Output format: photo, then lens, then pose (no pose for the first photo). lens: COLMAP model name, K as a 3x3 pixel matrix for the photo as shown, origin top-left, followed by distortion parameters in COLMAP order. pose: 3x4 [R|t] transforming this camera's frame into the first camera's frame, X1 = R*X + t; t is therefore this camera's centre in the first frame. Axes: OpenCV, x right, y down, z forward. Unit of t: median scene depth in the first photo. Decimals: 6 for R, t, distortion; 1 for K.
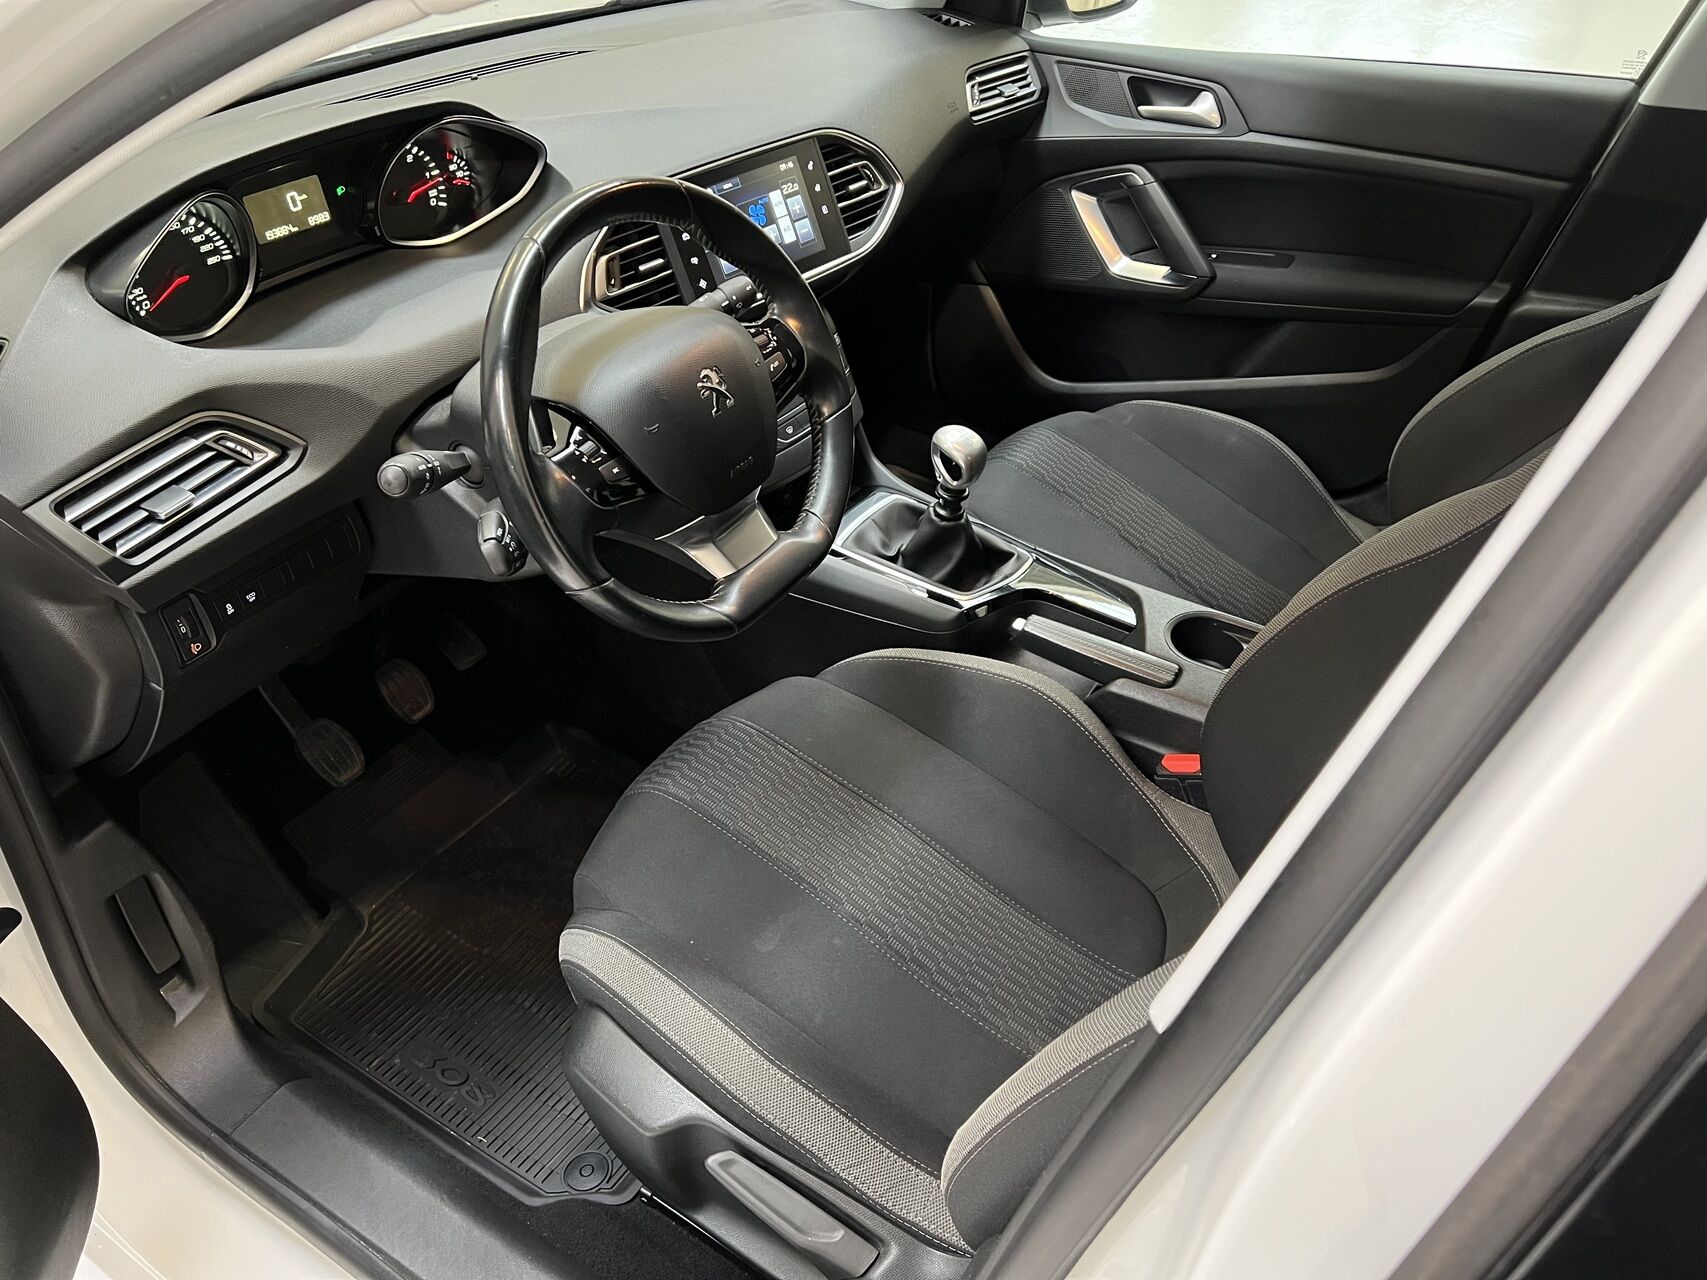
lens RADIAL K [[1252.1, 0, 848.0], [0, 1252.1, 648.4], [0, 0, 1]] dist [0.065230, -0.069991]
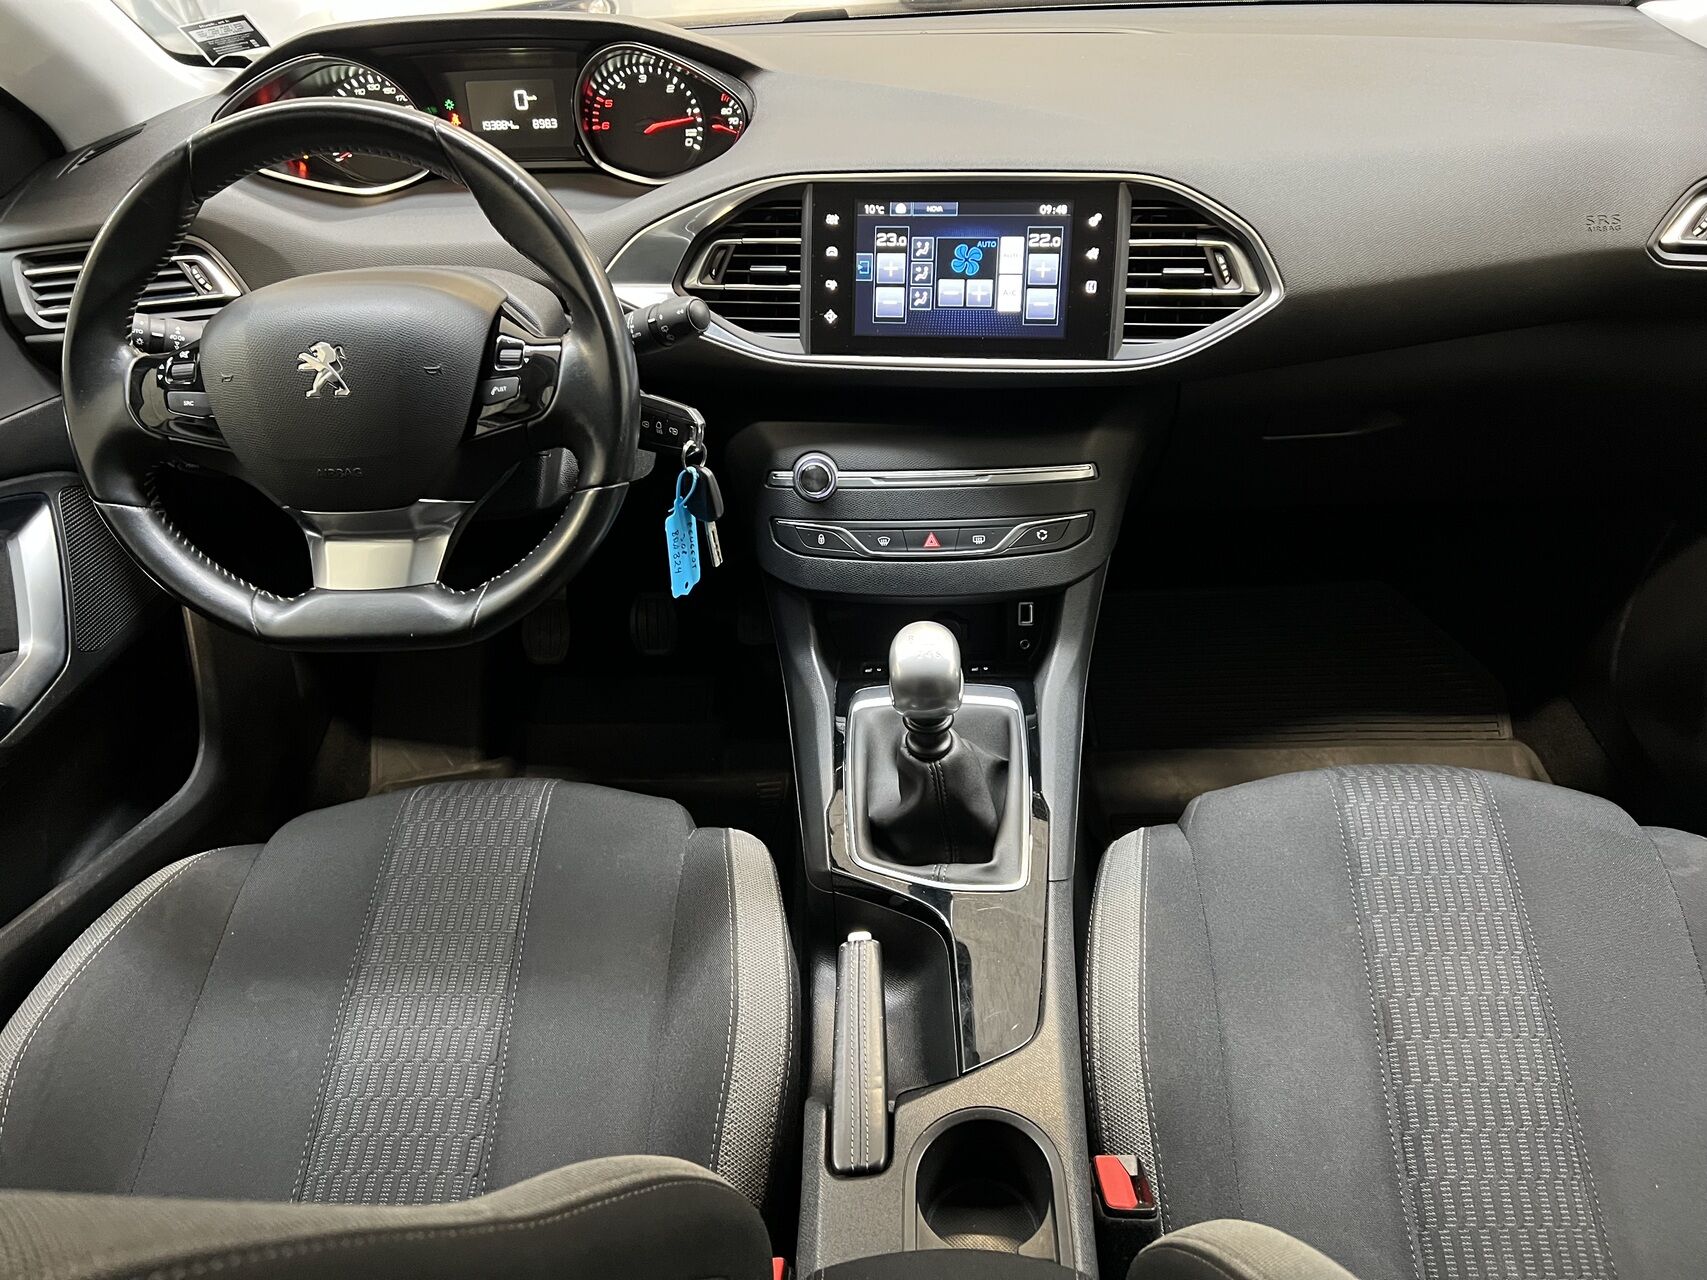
lens RADIAL K [[1257.9, 0, 856.3], [0, 1257.9, 669.9], [0, 0, 1]] dist [0.070150, -0.089593]
pose [[0.508990, 0.491558, -0.706612, 0.554360], [-0.487228, 0.841265, 0.234268, -0.303273], [0.709604, 0.225041, 0.667696, 0.557673]]
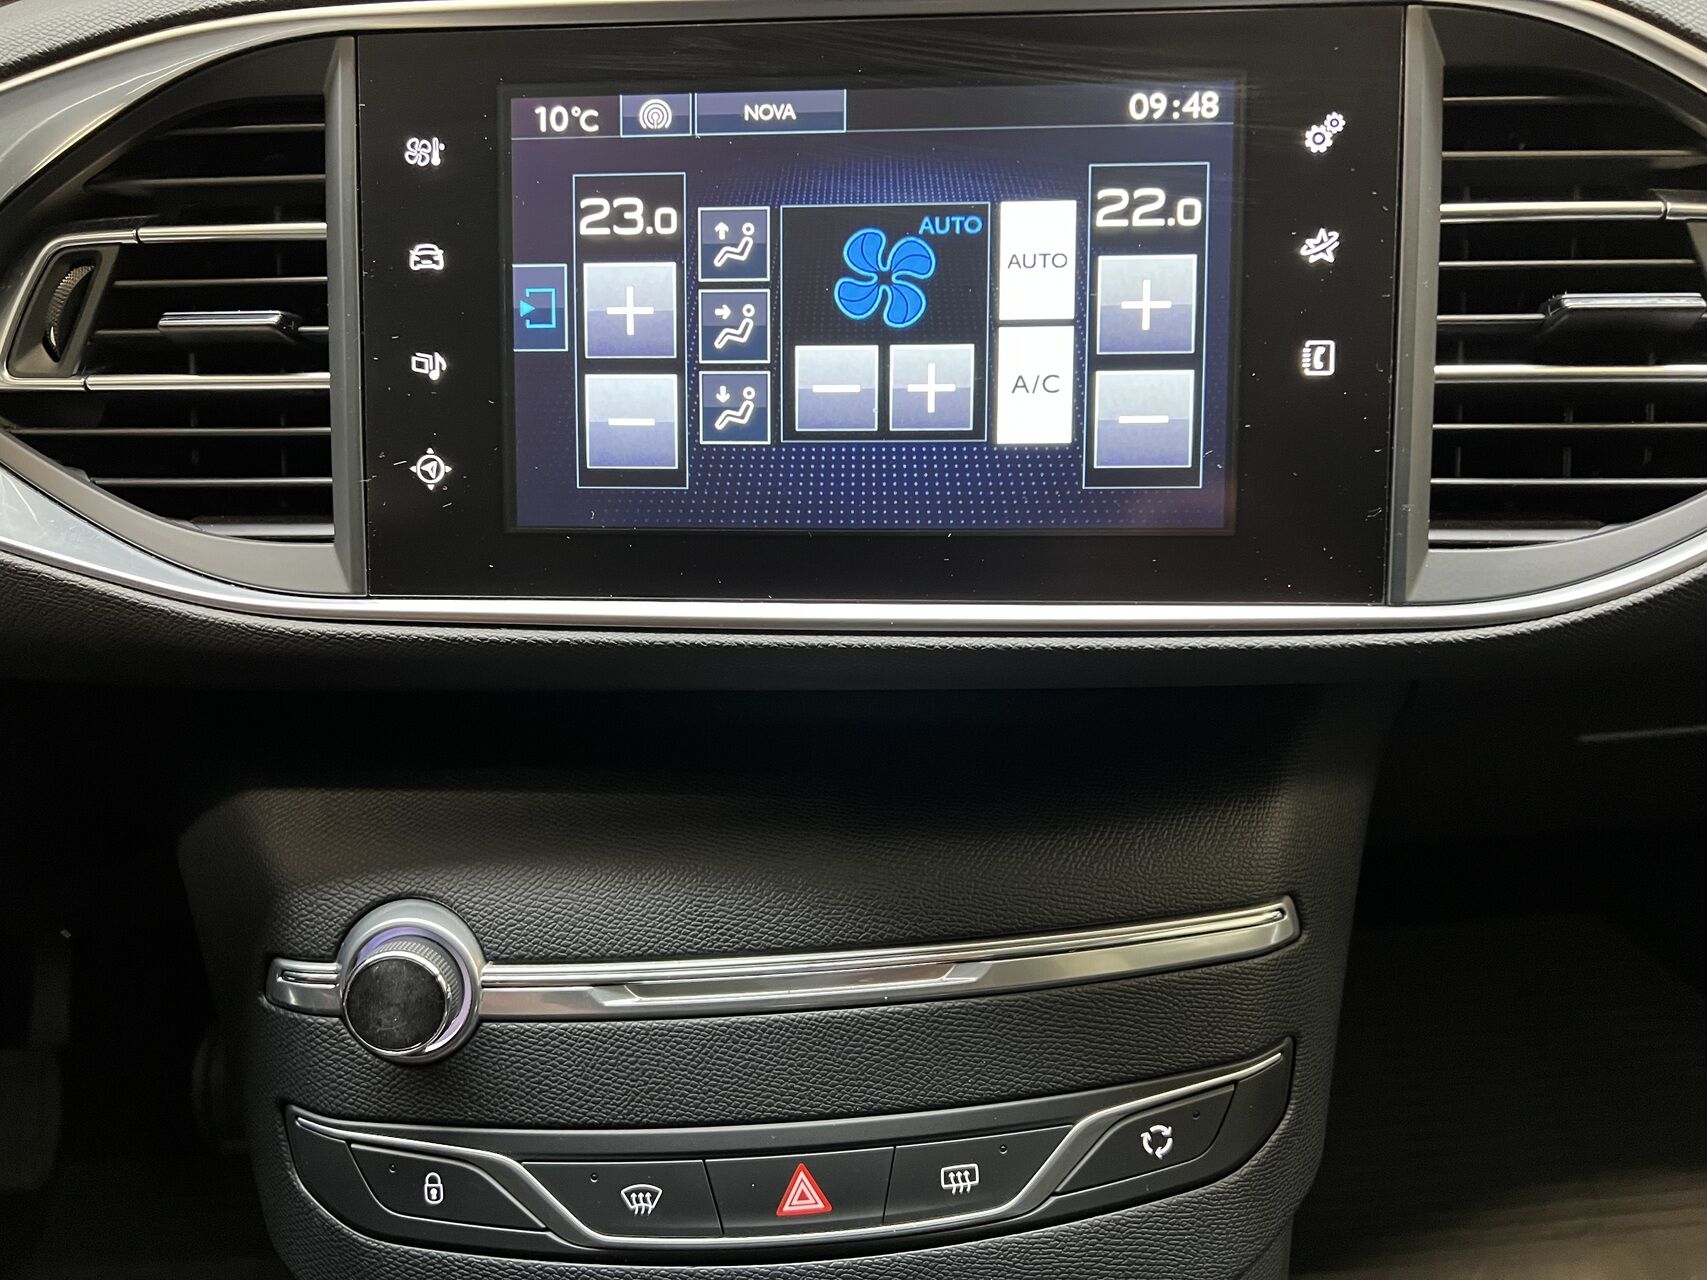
lens RADIAL K [[1296.6, 0, 847.5], [0, 1296.6, 668.8], [0, 0, 1]] dist [0.005102, -0.008958]
pose [[0.593371, 0.382709, -0.708128, 0.110579], [-0.470373, 0.878762, 0.080784, -0.319244], [0.653193, 0.285149, 0.701448, 0.914981]]
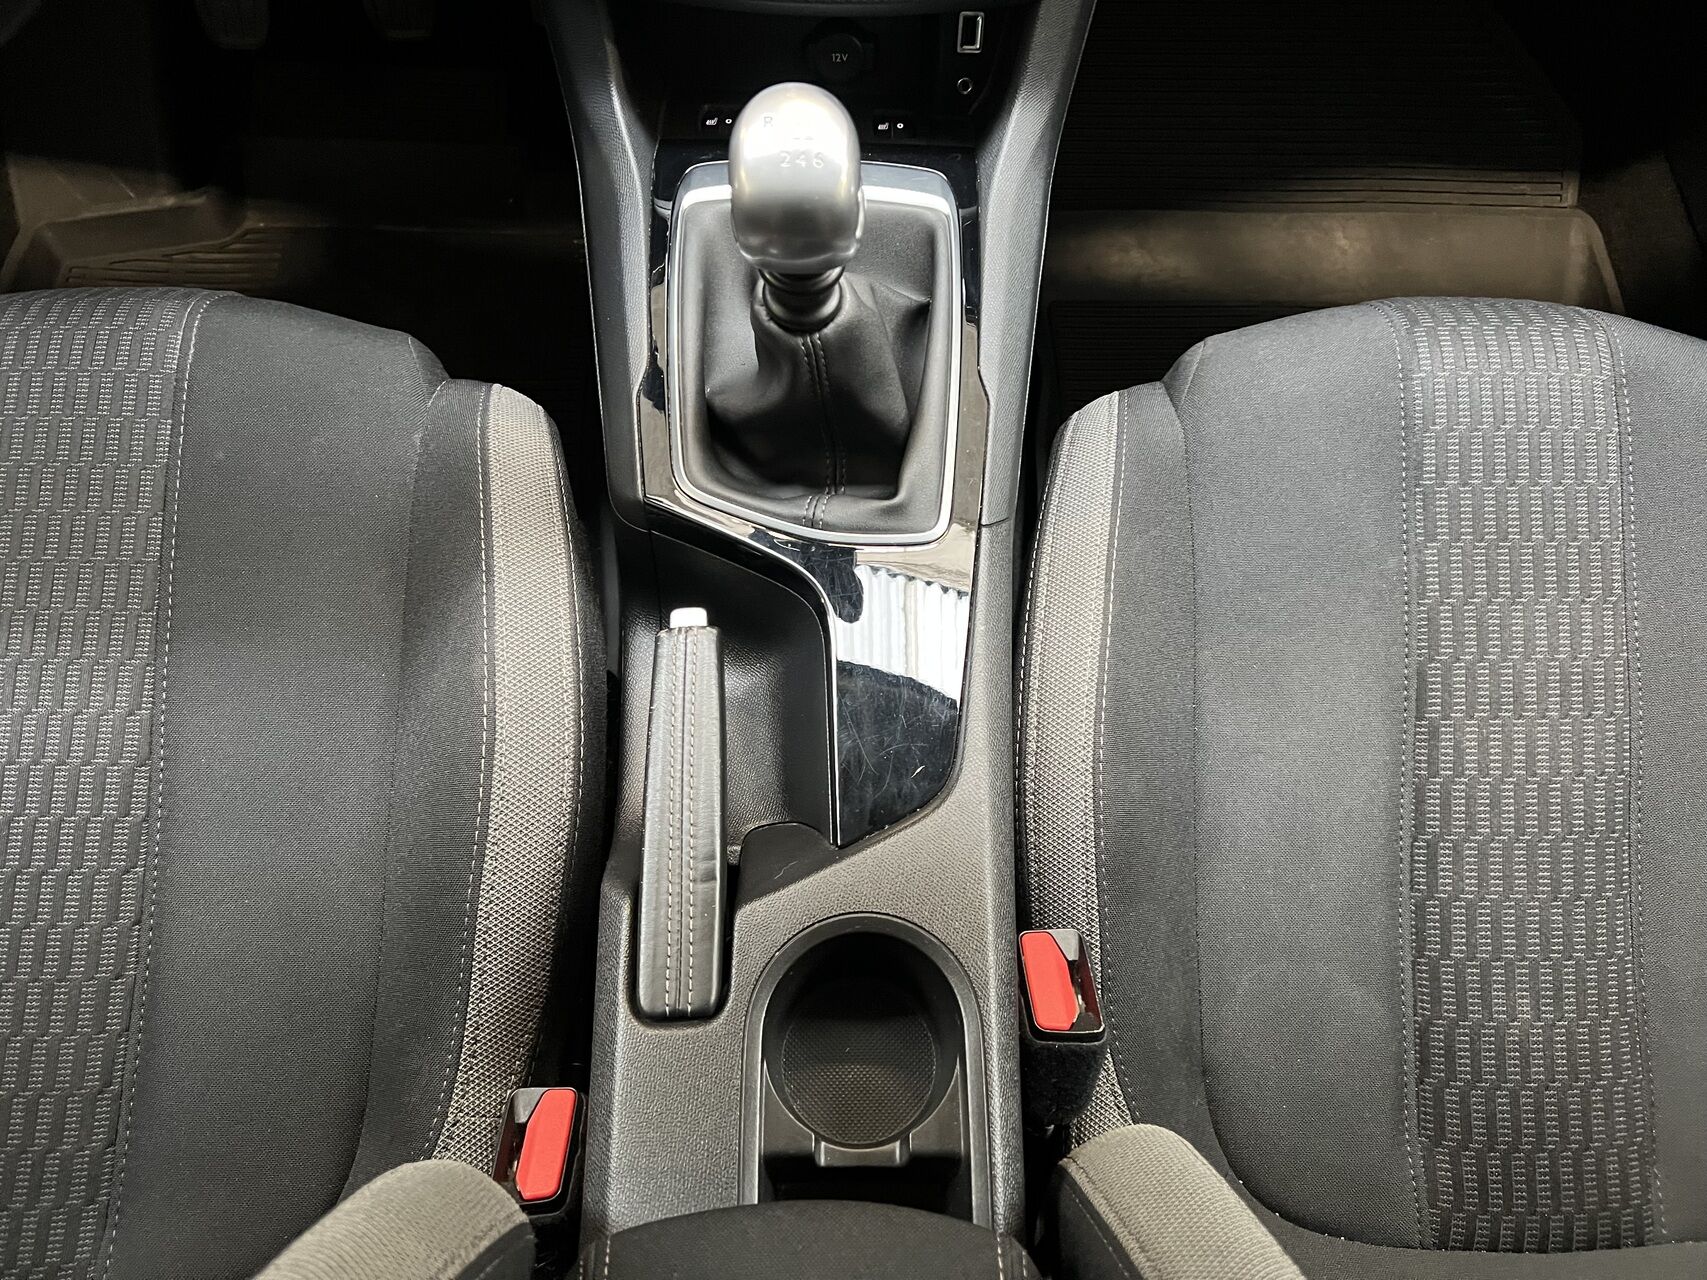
lens RADIAL K [[1321.8, 0, 859.8], [0, 1321.8, 673.8], [0, 0, 1]] dist [0.077200, -0.107820]
pose [[0.545602, 0.753718, -0.366370, 0.363151], [-0.537398, 0.650120, 0.537166, -0.290618], [0.643056, -0.096192, 0.759754, 0.730902]]
